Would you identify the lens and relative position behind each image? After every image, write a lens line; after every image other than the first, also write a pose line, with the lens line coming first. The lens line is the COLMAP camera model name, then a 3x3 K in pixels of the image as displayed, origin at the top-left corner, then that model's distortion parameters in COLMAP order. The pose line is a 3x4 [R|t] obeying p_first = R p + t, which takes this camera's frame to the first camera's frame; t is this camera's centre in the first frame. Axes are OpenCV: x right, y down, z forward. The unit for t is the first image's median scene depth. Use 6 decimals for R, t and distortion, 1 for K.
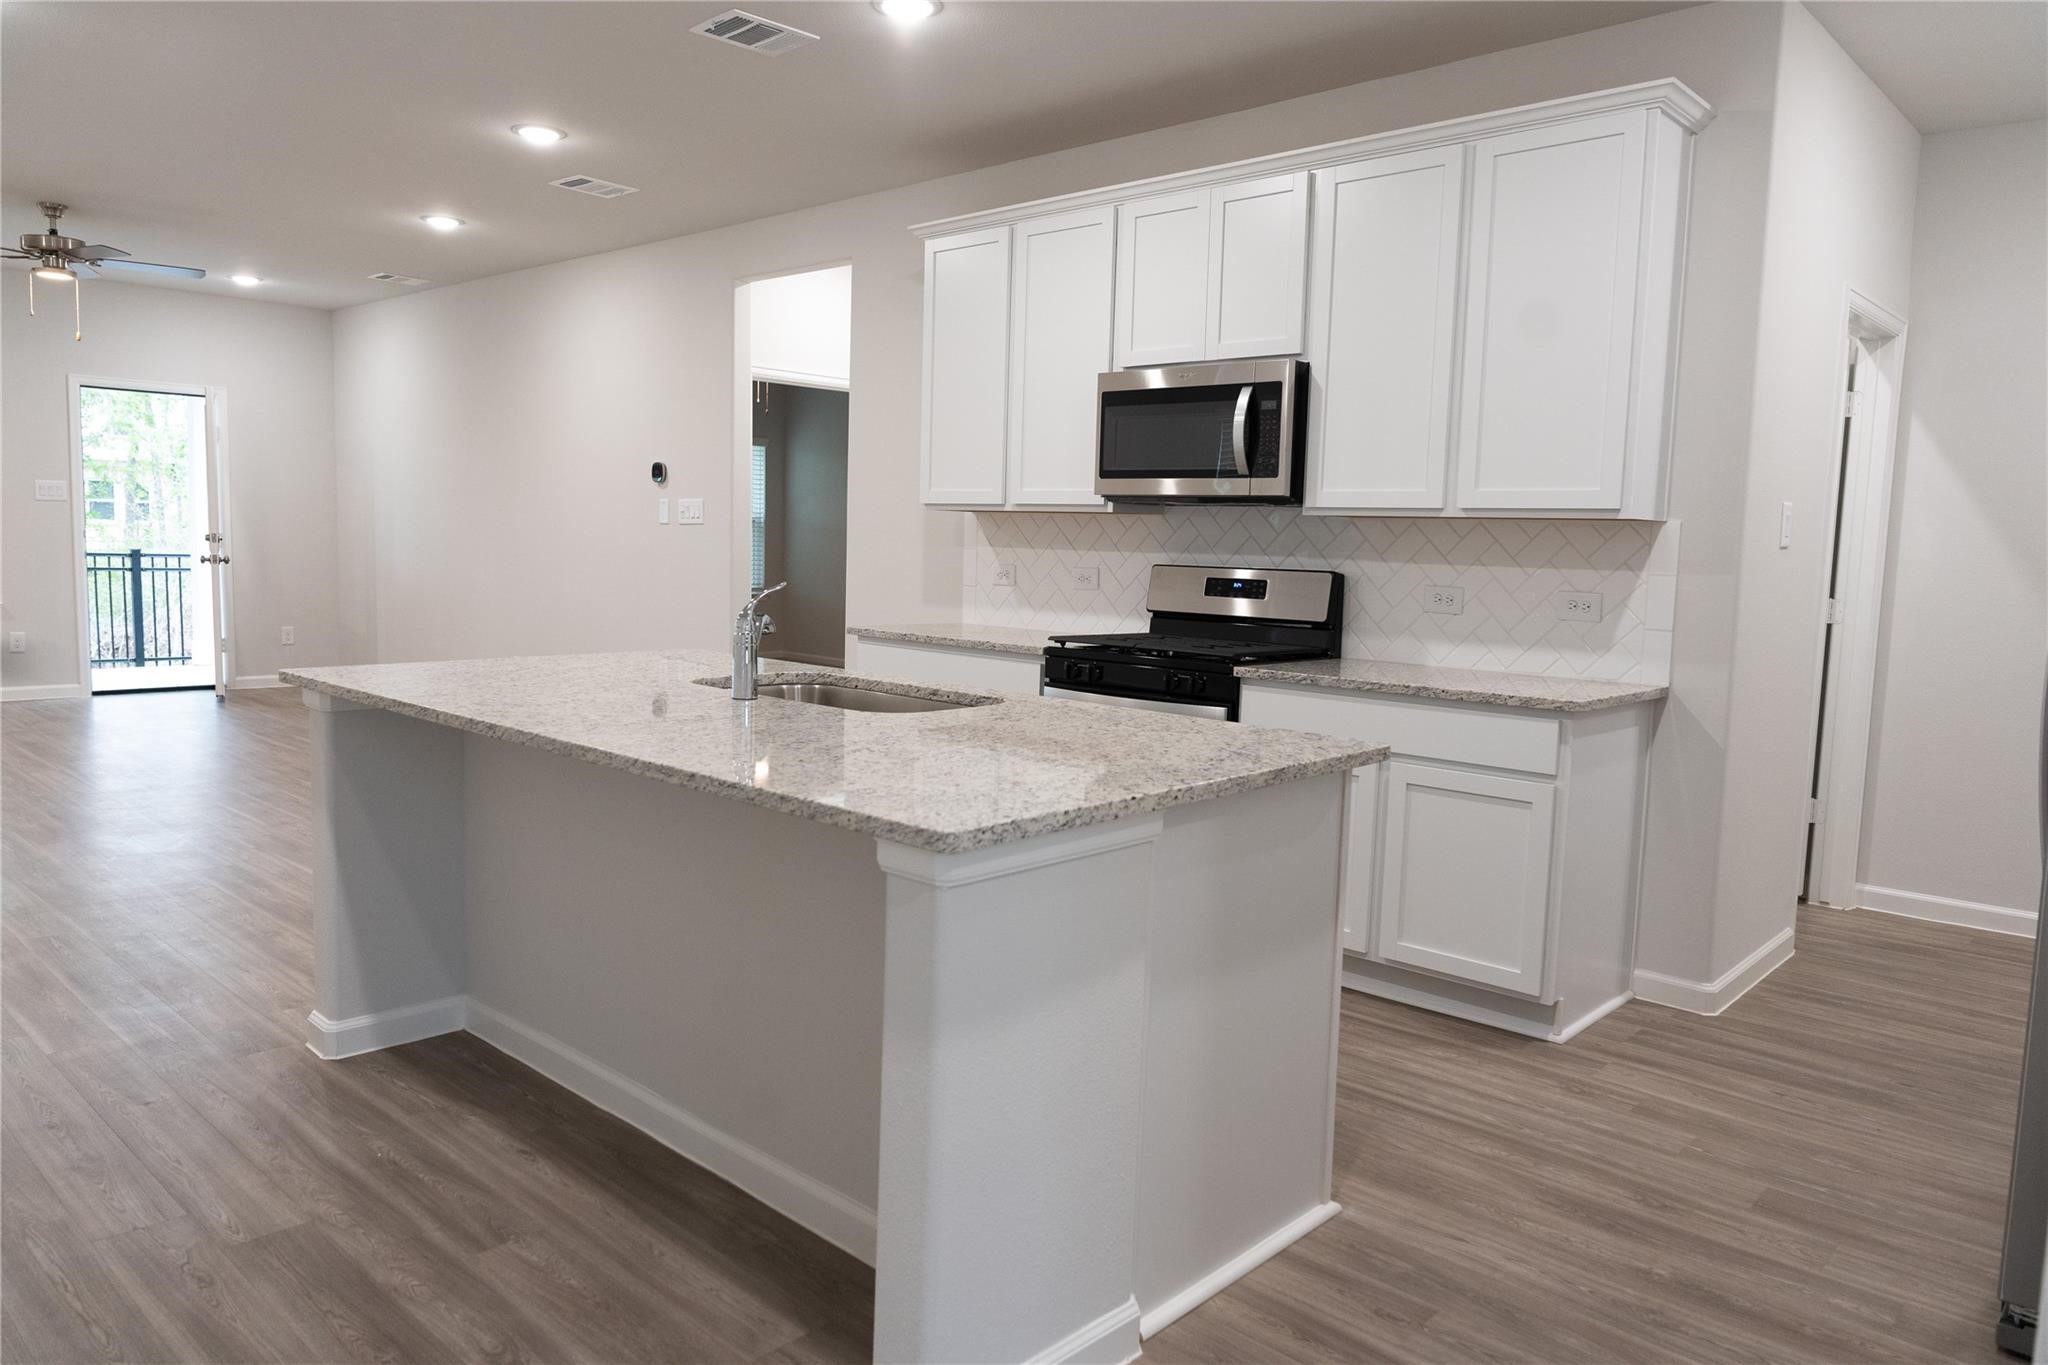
lens RADIAL K [[1366.3, 0, 1024.0], [0, 1366.3, 665.4], [0, 0, 1]] dist [-0.006390, -0.005482]
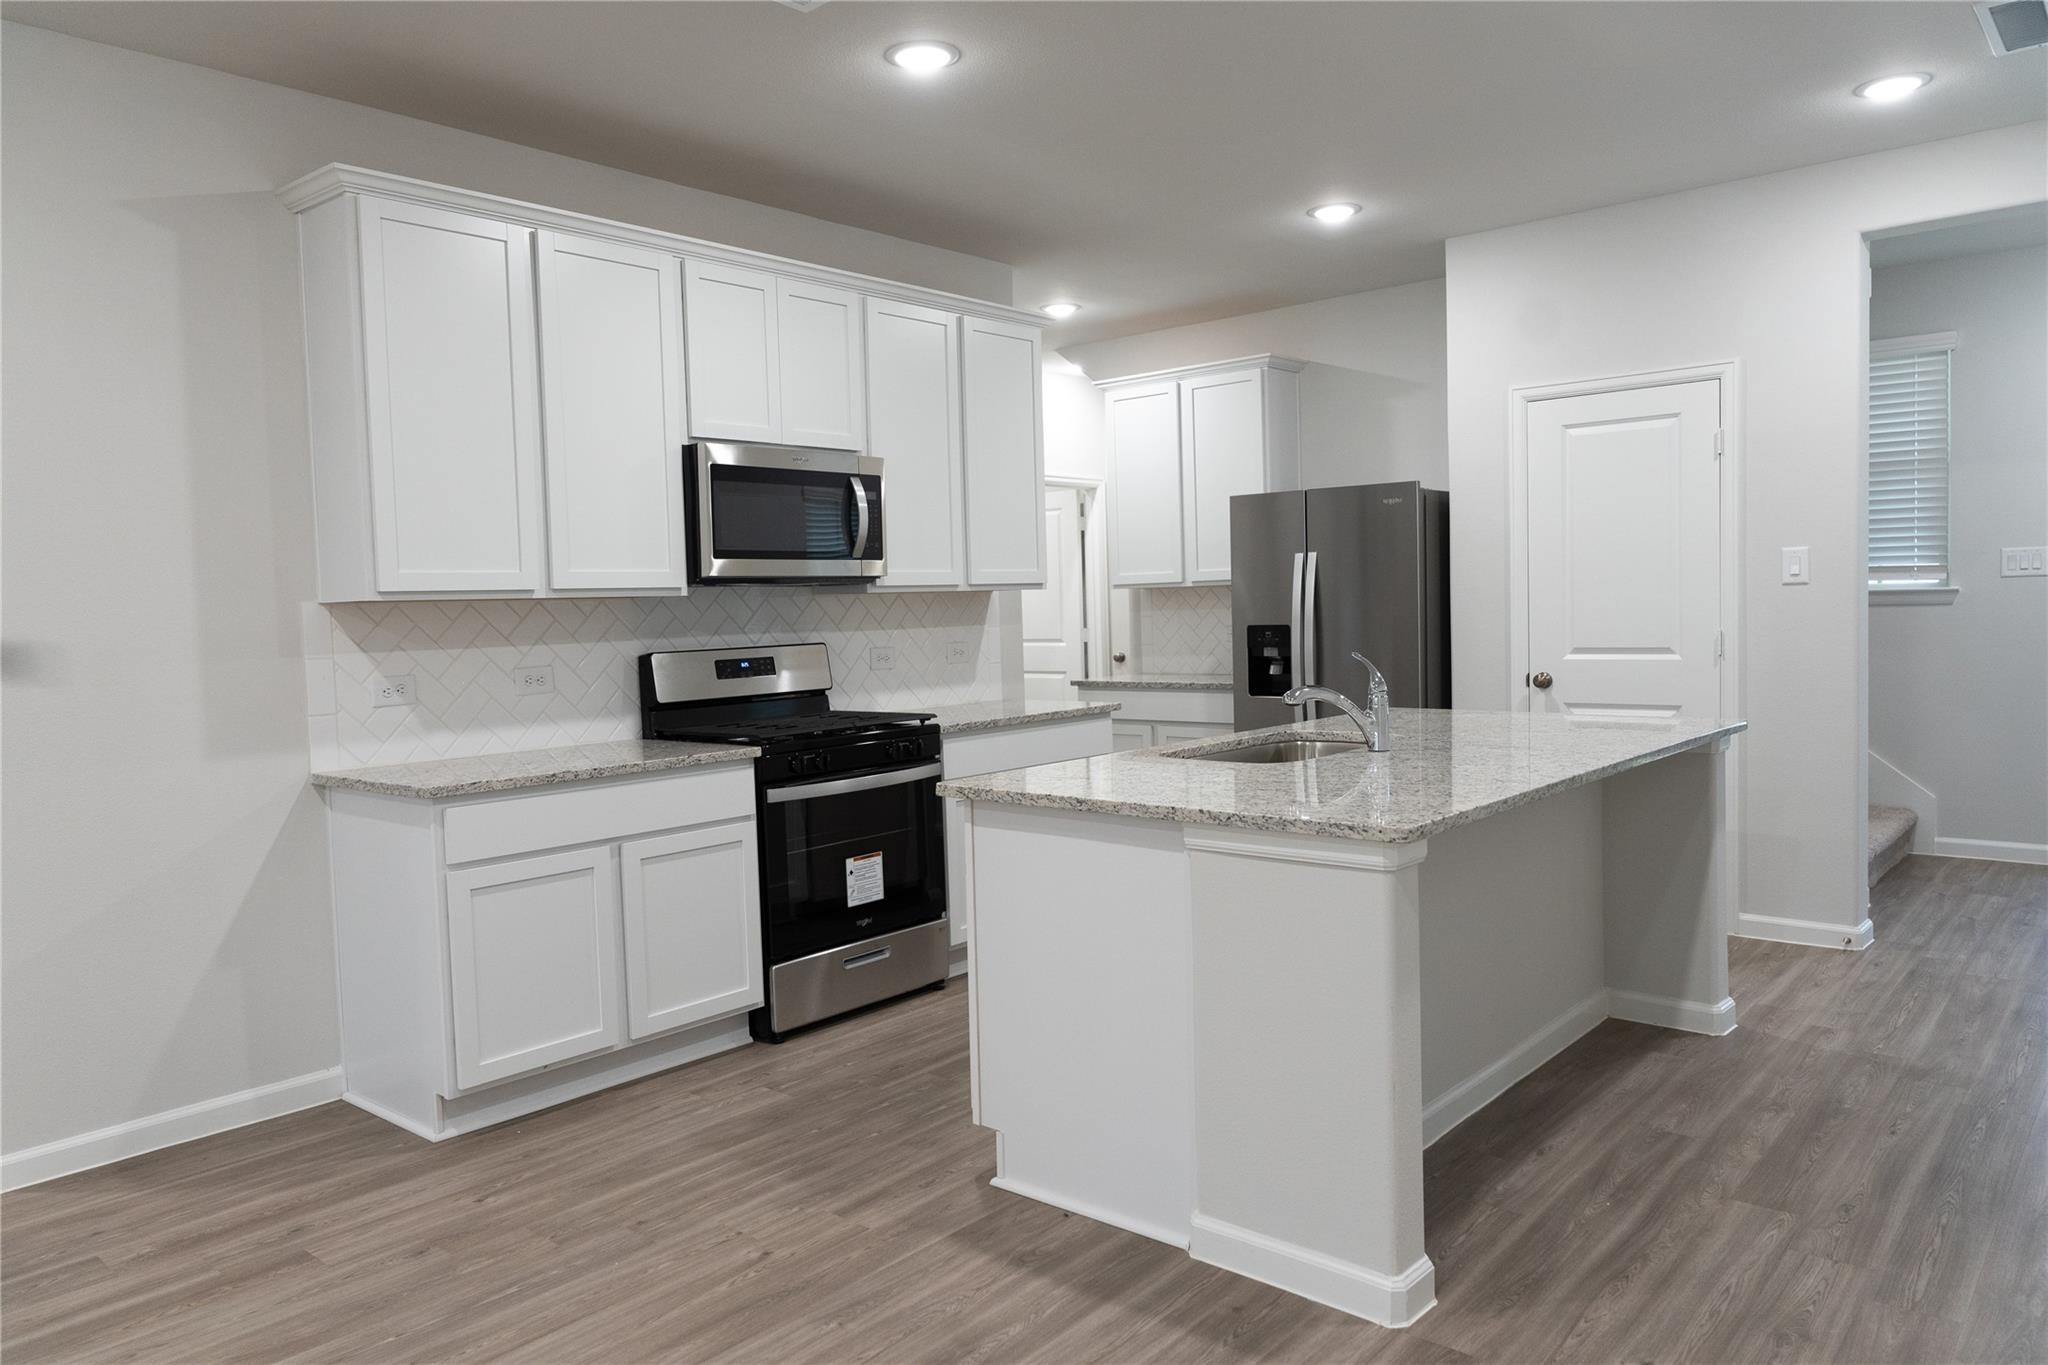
lens RADIAL K [[1427.2, 0, 1033.9], [0, 1427.2, 626.0], [0, 0, 1]] dist [0.001895, -0.008737]
pose [[-0.050294, -0.038395, 0.997996, -1.017694], [0.126993, 0.990904, 0.044522, -0.121674], [-0.990628, 0.128978, -0.044960, 0.954322]]
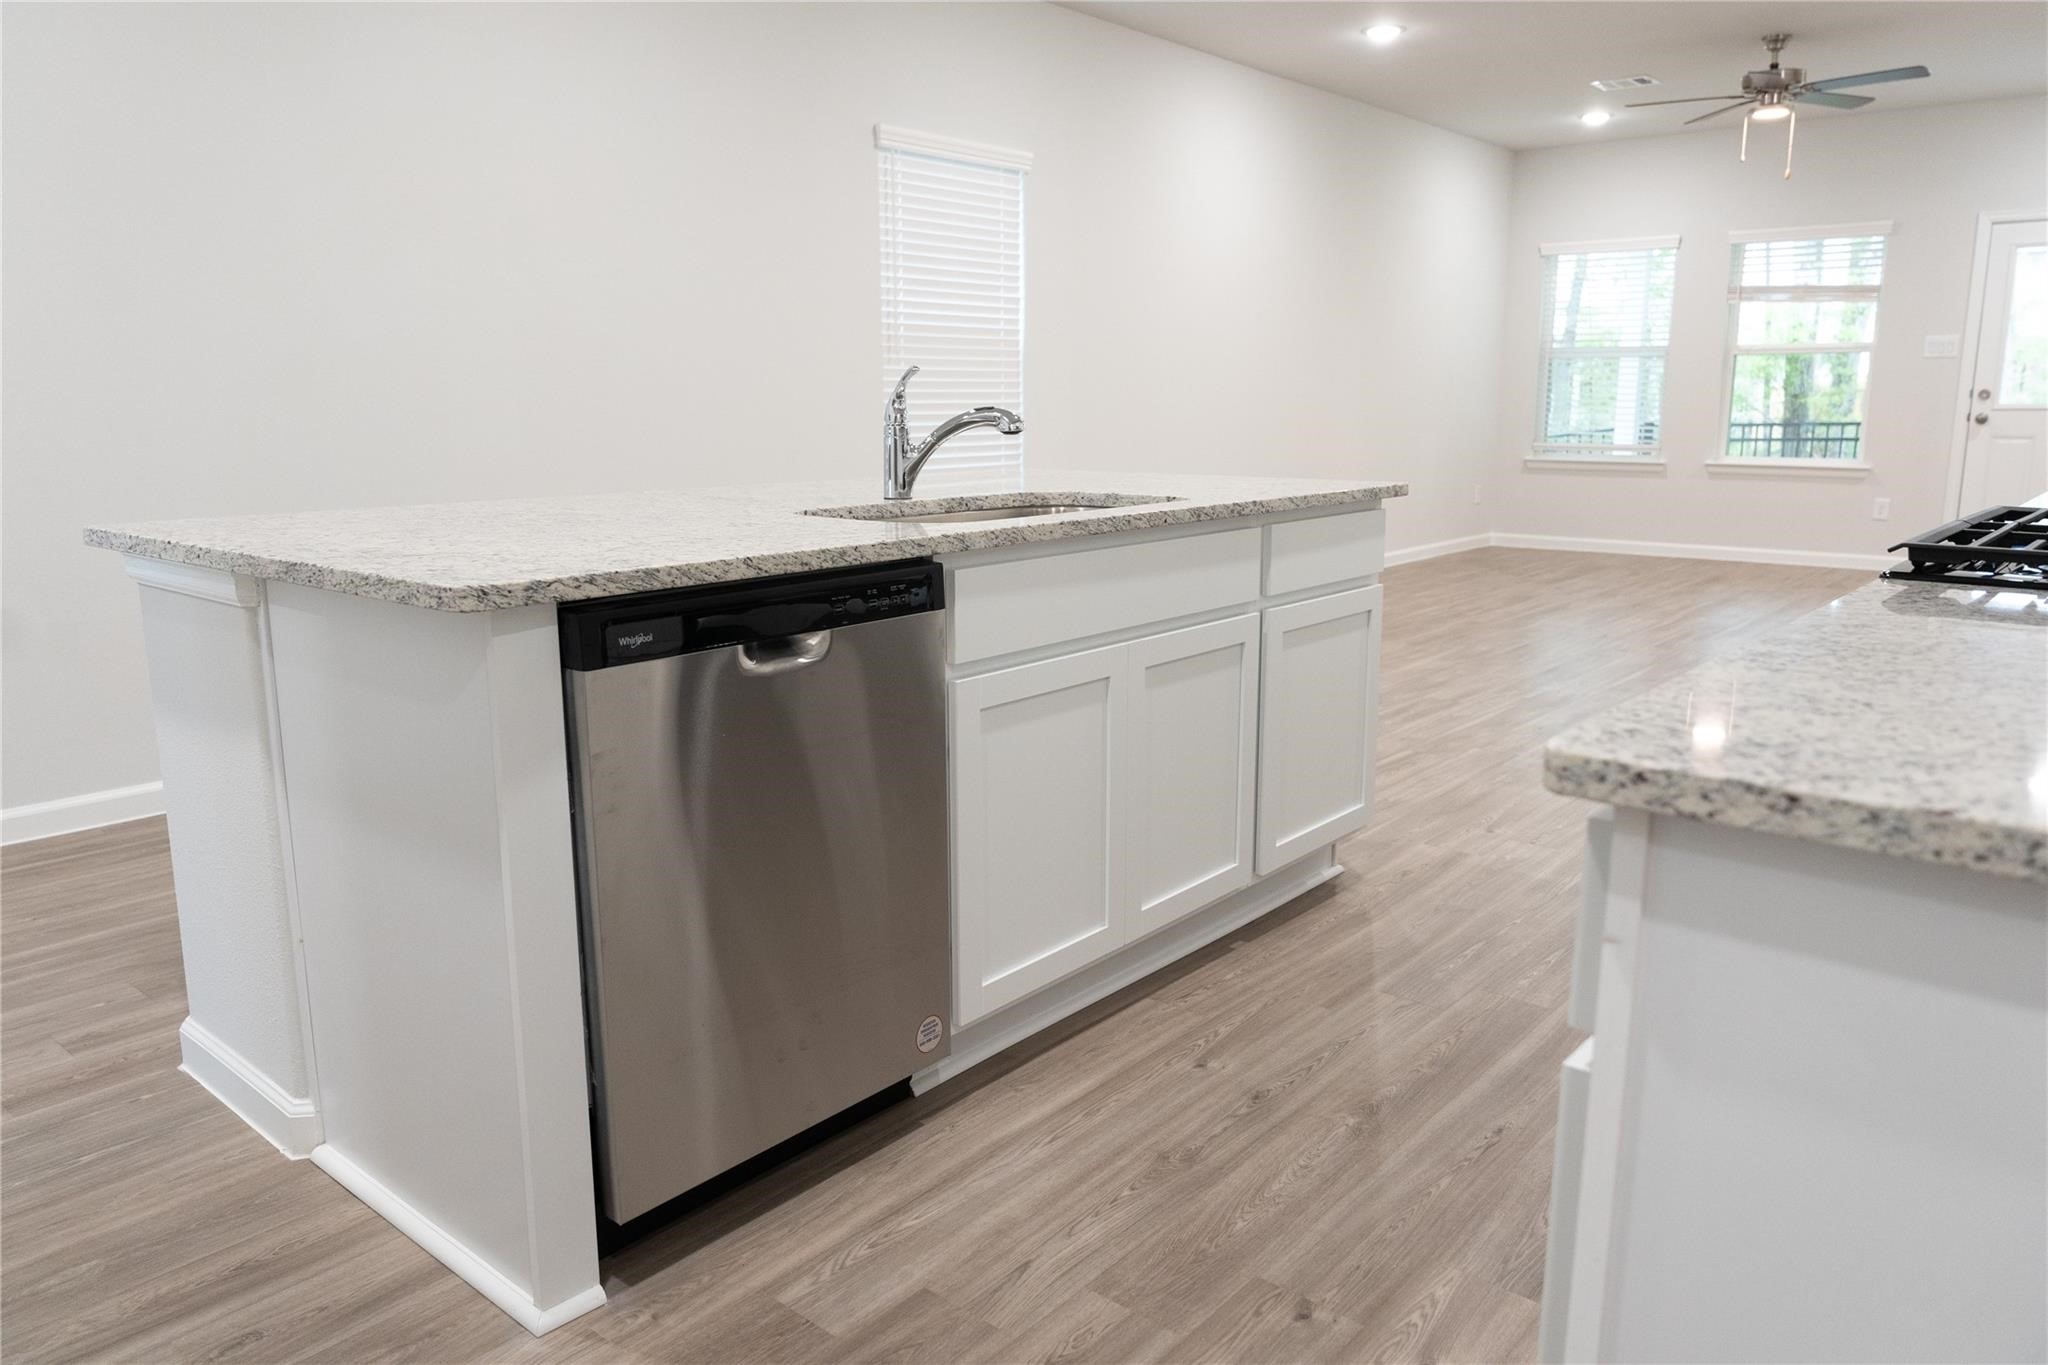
lens RADIAL K [[1426.6, 0, 1024.0], [0, 1426.6, 682.5], [0, 0, 1]] dist [-0.007397, -0.004405]
pose [[0.046731, 0.169322, -0.984452, 0.528953], [-0.096162, 0.981714, 0.164287, -0.009864], [0.994268, 0.086989, 0.062158, 0.740014]]
